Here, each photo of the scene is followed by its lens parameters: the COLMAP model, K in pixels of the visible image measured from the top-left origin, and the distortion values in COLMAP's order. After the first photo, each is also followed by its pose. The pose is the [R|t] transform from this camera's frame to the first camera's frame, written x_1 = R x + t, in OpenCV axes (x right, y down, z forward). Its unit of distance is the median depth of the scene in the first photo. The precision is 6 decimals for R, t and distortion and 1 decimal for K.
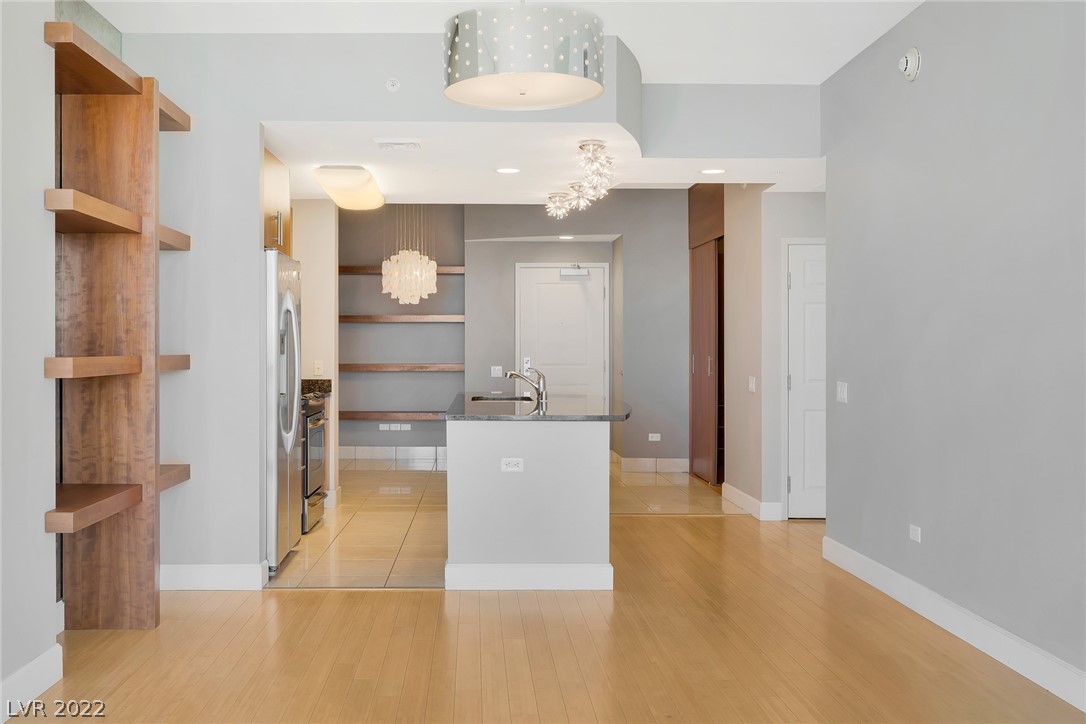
lens RADIAL K [[1086.7, 0, 483.8], [0, 1086.7, 361.2], [0, 0, 1]] dist [-0.002685, -0.000579]
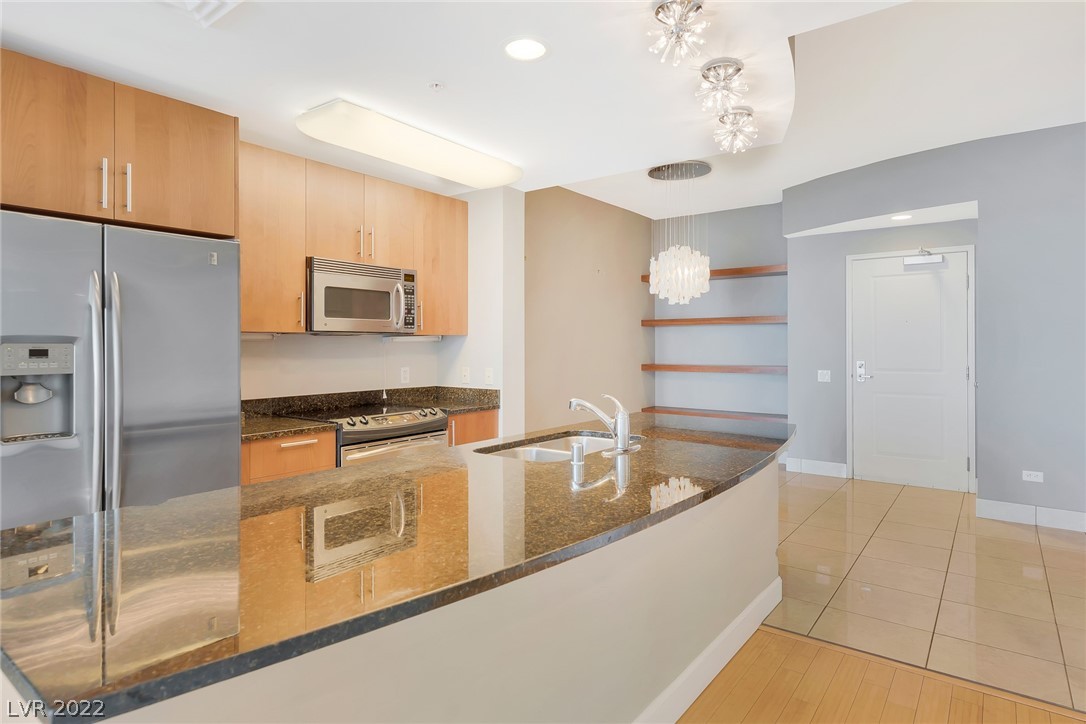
lens RADIAL K [[601.5, 0, 549.1], [0, 601.5, 345.0], [0, 0, 1]] dist [0.004256, 0.000646]
pose [[0.796676, -0.001412, -0.604404, 0.196406], [-0.004531, 0.999955, -0.008308, -0.016590], [0.604389, 0.009357, 0.796634, 0.668324]]
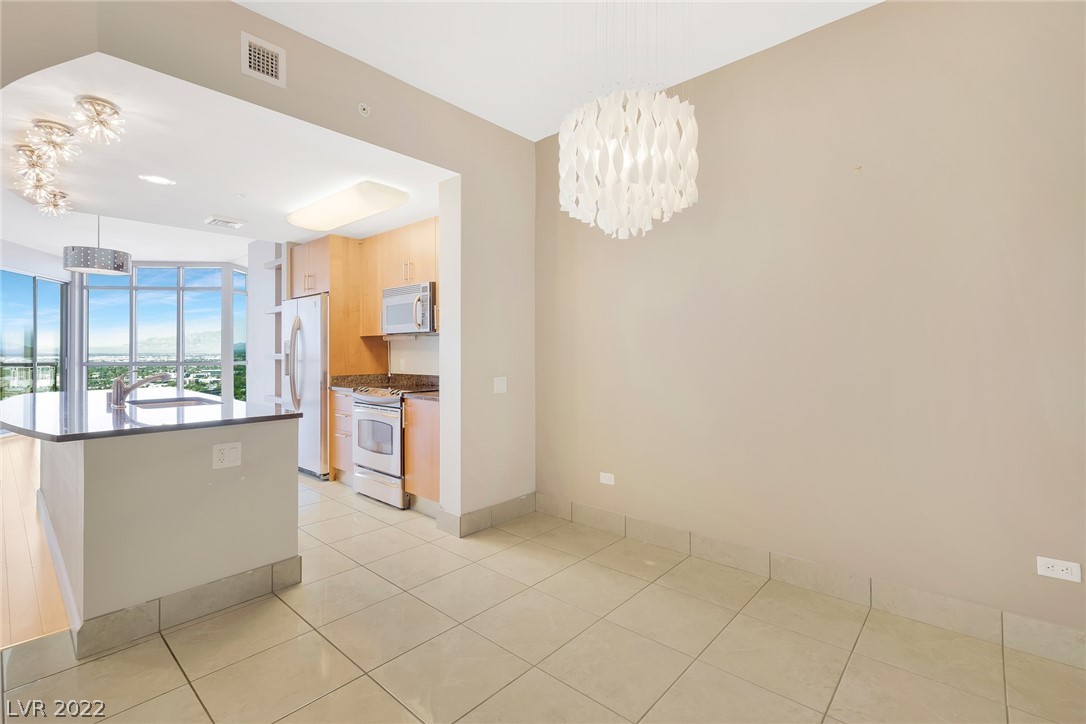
lens RADIAL K [[488.7, 0, 550.0], [0, 488.7, 347.3], [0, 0, 1]] dist [0.002522, 0.000288]
pose [[-0.665032, -0.005376, -0.746796, 0.109161], [-0.005923, 0.999981, -0.001924, -0.013707], [0.746791, 0.003143, -0.665051, 1.407491]]
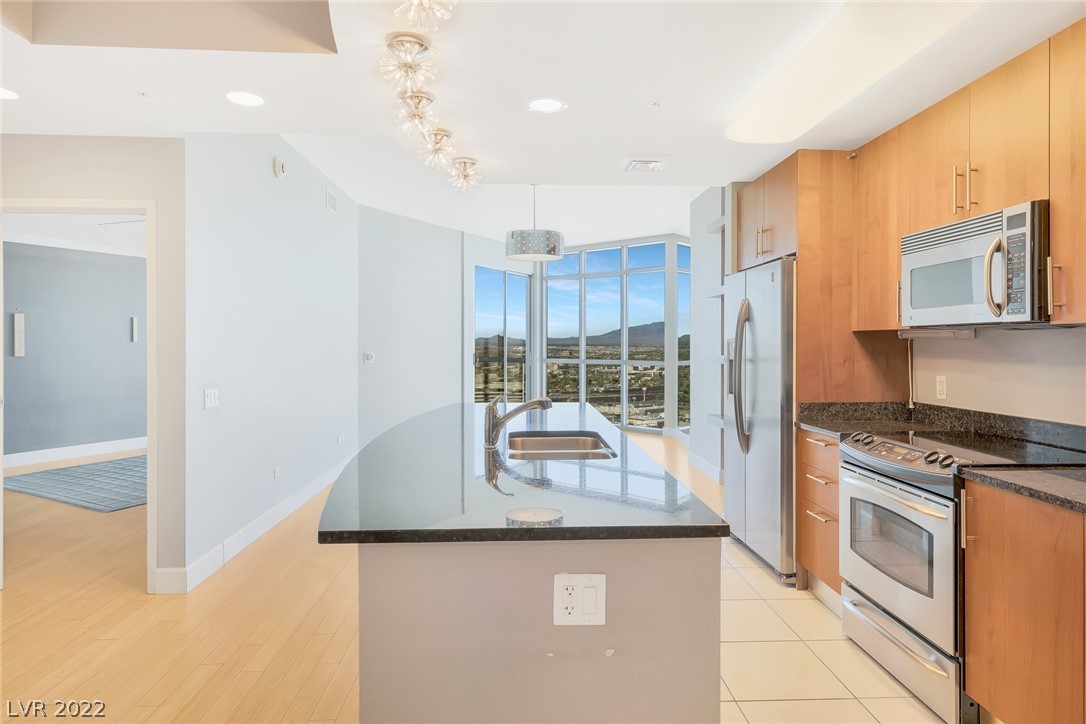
lens RADIAL K [[640.0, 0, 547.0], [0, 640.0, 343.8], [0, 0, 1]] dist [0.002961, 0.000485]
pose [[-0.999086, -0.001713, -0.042700, 0.035092], [-0.002232, 0.999924, 0.012103, -0.023286], [0.042676, 0.012188, -0.999015, 1.247266]]
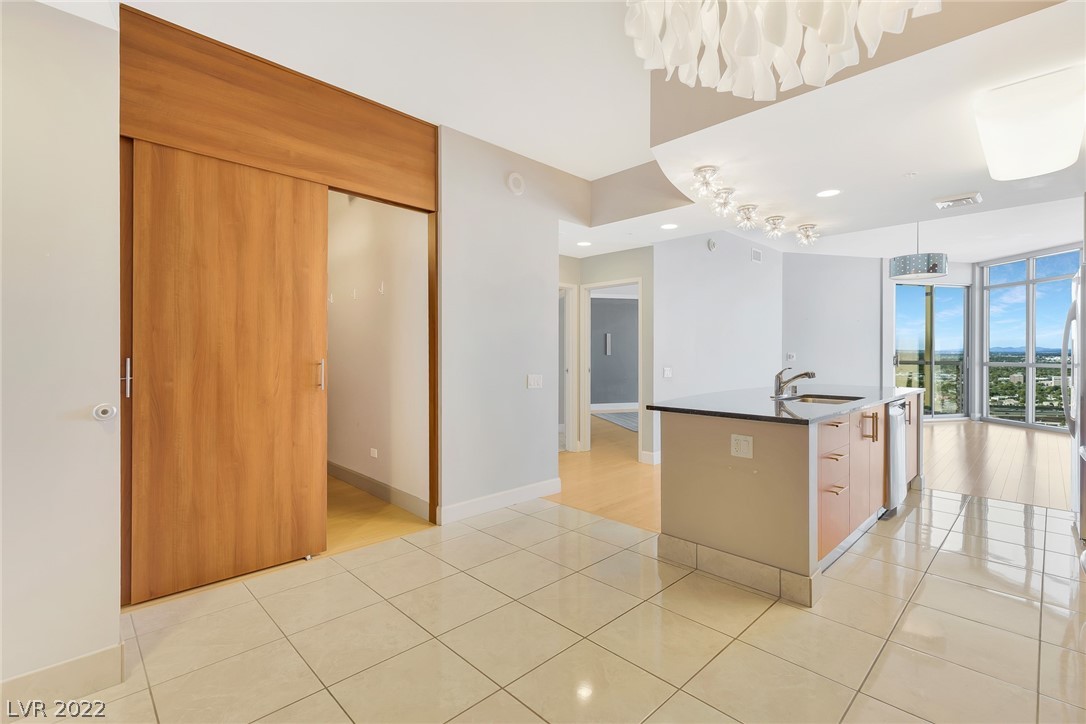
lens RADIAL K [[489.4, 0, 549.9], [0, 489.4, 353.7], [0, 0, 1]] dist [0.003633, -0.000010]
pose [[-0.696796, -0.004756, 0.717254, -0.125428], [0.005444, 0.999914, 0.011920, -0.013737], [-0.717249, 0.012210, -0.696710, 1.382309]]
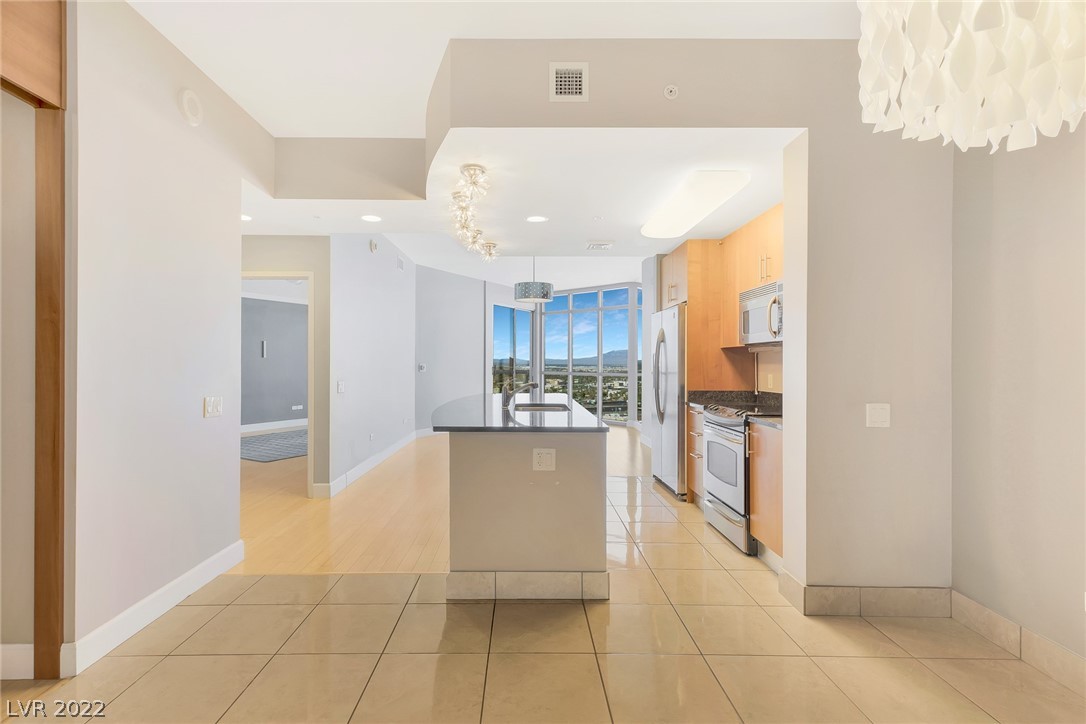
lens RADIAL K [[516.0, 0, 522.8], [0, 516.0, 362.4], [0, 0, 1]] dist [0.006677, 0.000443]
pose [[-0.999944, -0.006390, 0.008471, 0.029085], [-0.006316, 0.999942, 0.008742, -0.014669], [-0.008526, 0.008688, -0.999926, 1.404504]]
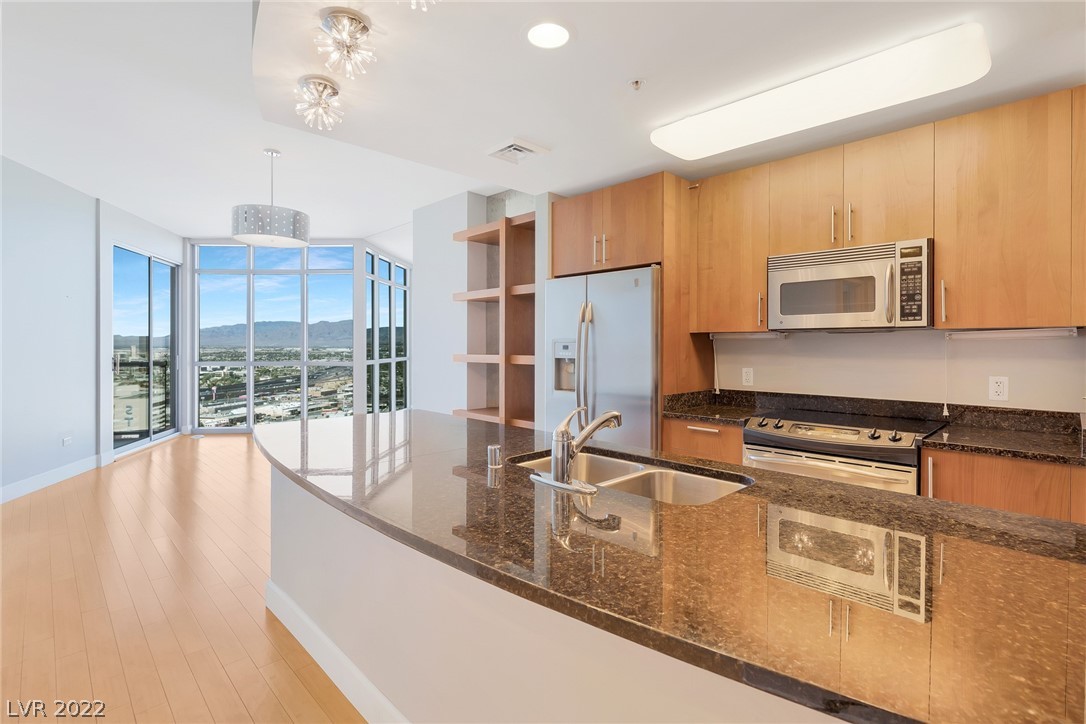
lens RADIAL K [[514.5, 0, 550.3], [0, 514.5, 347.0], [0, 0, 1]] dist [-0.003762, -0.000164]
pose [[-0.714584, 0.000453, -0.699550, 0.180118], [-0.009613, 0.999899, 0.010466, -0.018959], [0.699484, 0.014204, -0.714507, 1.046670]]
